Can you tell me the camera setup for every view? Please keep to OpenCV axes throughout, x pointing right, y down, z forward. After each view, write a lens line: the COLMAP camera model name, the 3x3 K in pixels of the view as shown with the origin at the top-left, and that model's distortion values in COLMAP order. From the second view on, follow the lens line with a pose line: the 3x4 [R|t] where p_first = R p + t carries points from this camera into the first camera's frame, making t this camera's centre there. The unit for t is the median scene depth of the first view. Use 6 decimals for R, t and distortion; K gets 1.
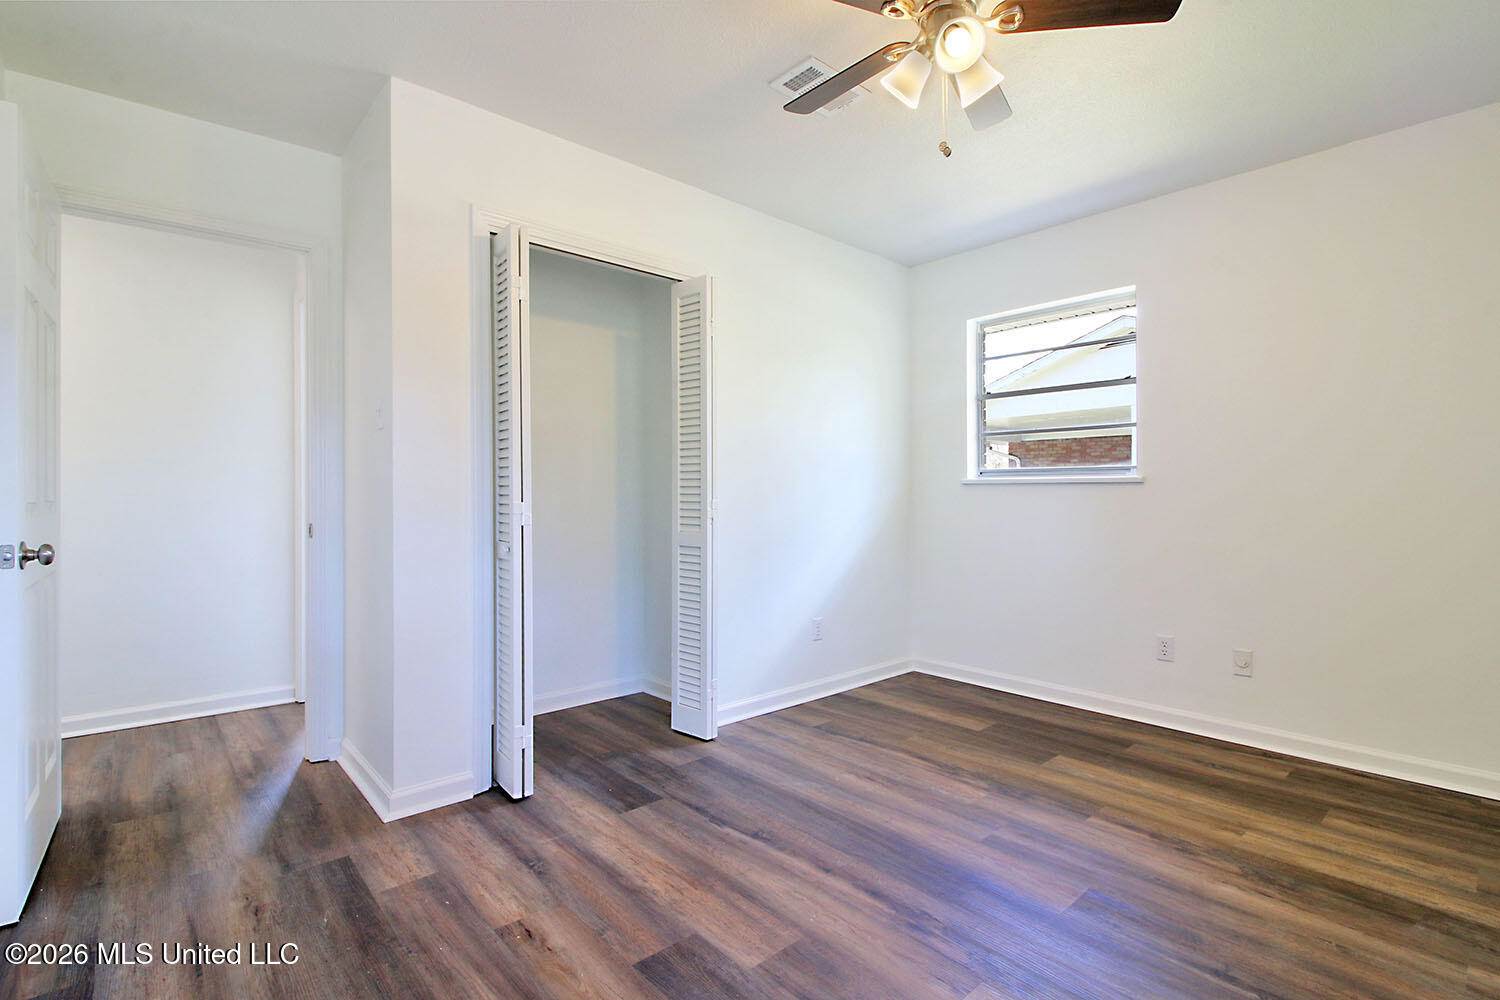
lens RADIAL K [[695.4, 0, 757.7], [0, 695.4, 497.6], [0, 0, 1]] dist [-0.031160, -0.000672]
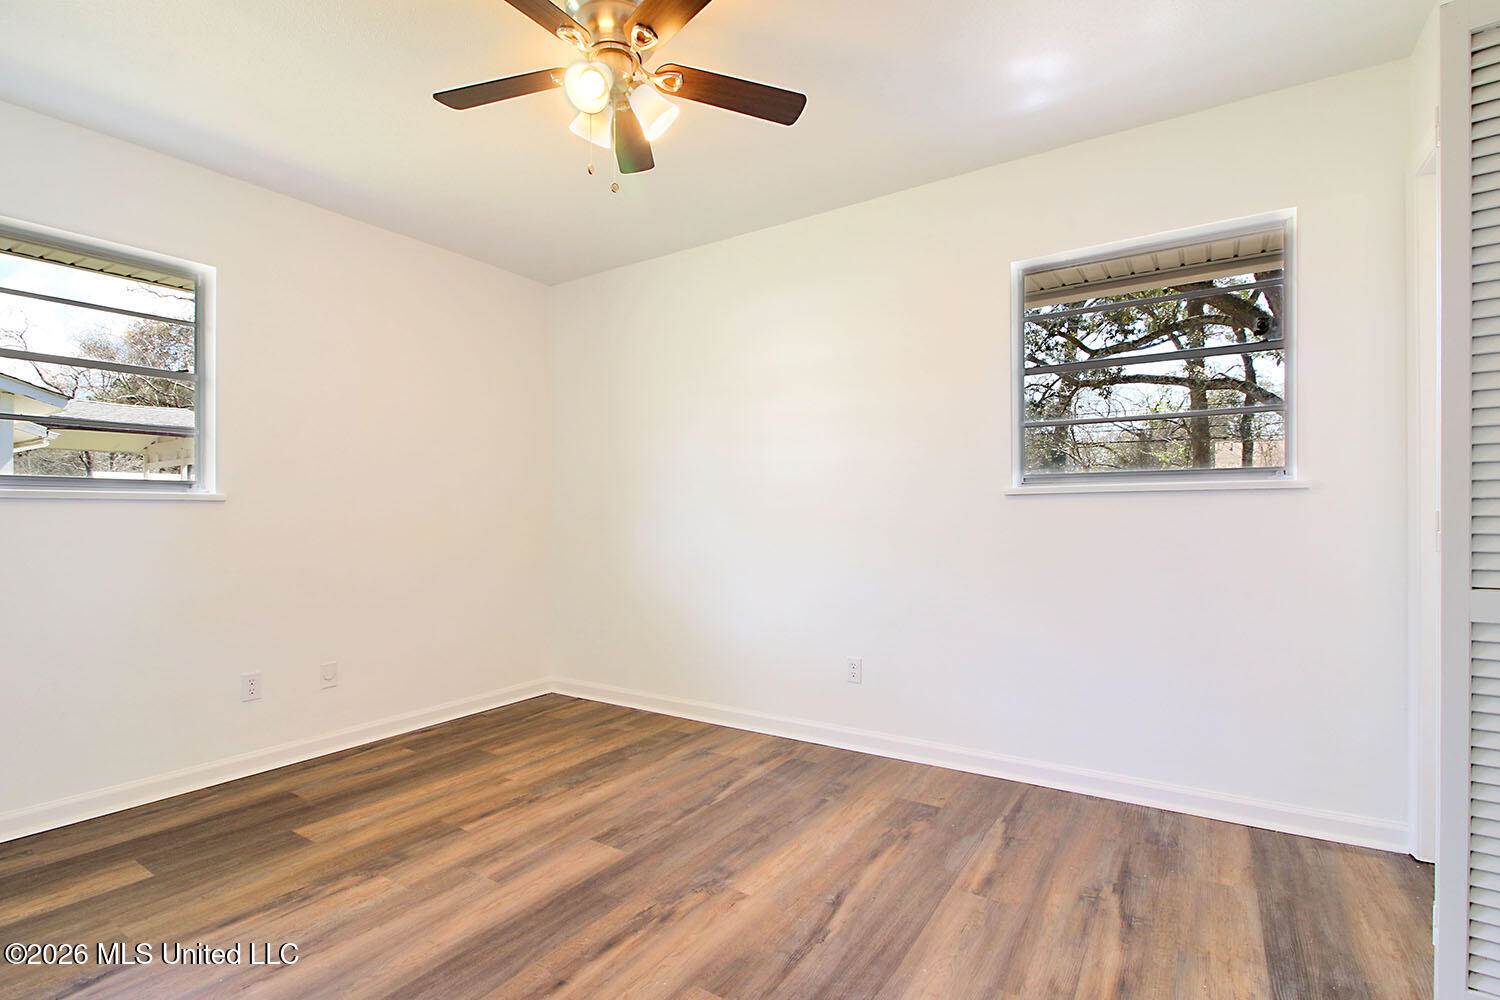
lens RADIAL K [[695.4, 0, 757.7], [0, 695.4, 497.6], [0, 0, 1]] dist [-0.031160, -0.000672]
pose [[-0.273568, 0.019327, 0.961658, -0.615103], [0.013641, 0.999776, -0.016212, -0.004145], [-0.961756, 0.008683, -0.273770, 0.833839]]
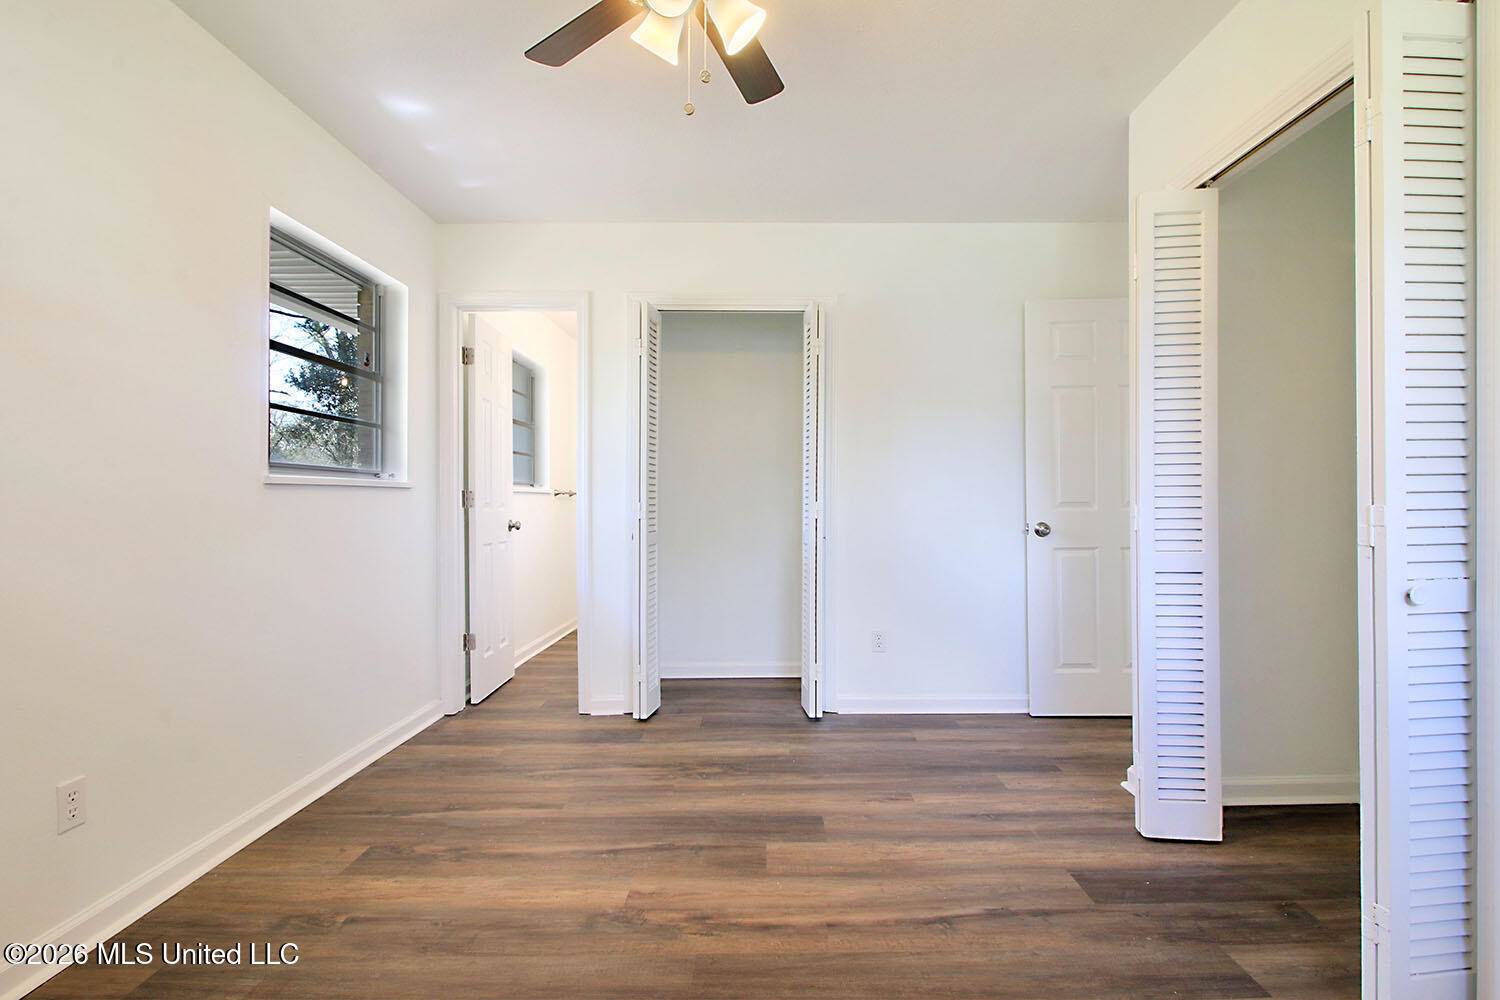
lens RADIAL K [[695.4, 0, 757.7], [0, 695.4, 497.6], [0, 0, 1]] dist [-0.031160, -0.000672]
pose [[-0.671236, 0.002786, -0.741239, 0.684885], [0.002306, 0.999996, 0.001670, -0.007240], [0.741240, -0.000589, -0.671240, 1.278606]]
